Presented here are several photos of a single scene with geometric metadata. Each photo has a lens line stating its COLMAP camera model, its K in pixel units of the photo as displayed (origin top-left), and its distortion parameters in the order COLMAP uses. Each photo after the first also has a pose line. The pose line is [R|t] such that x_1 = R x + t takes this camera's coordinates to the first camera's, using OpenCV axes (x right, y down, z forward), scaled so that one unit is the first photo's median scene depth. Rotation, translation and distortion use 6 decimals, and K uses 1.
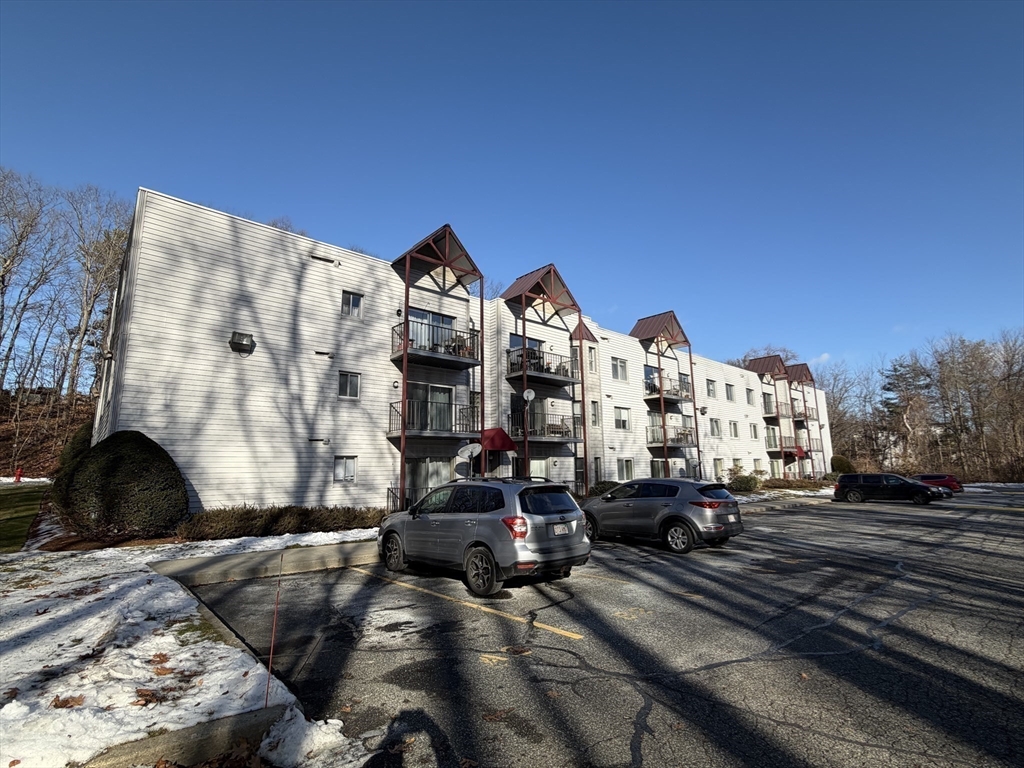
lens RADIAL K [[468.8, 0, 513.0], [0, 468.8, 384.9], [0, 0, 1]] dist [0.000503, 0.000157]
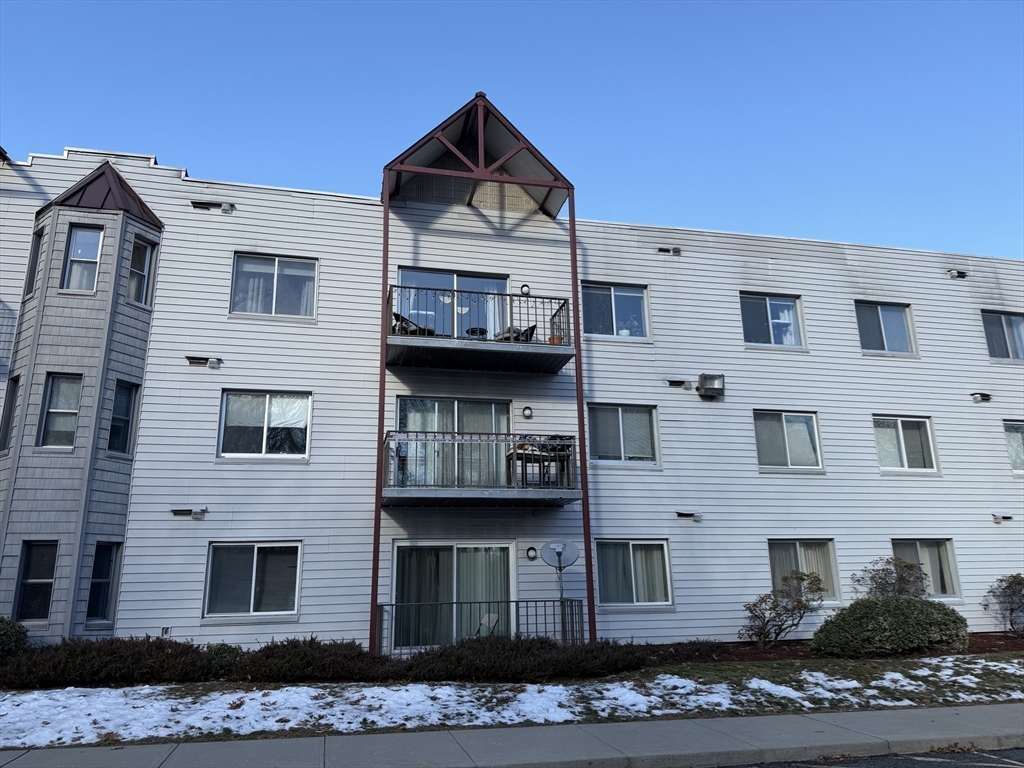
lens RADIAL K [[785.1, 0, 512.0], [0, 785.1, 384.0], [0, 0, 1]] dist [0.005168, 0.001429]
pose [[0.885127, -0.104751, -0.453406, 0.531029], [0.082763, 0.994238, -0.068133, 0.078801], [0.457930, 0.022781, 0.888696, 0.465577]]
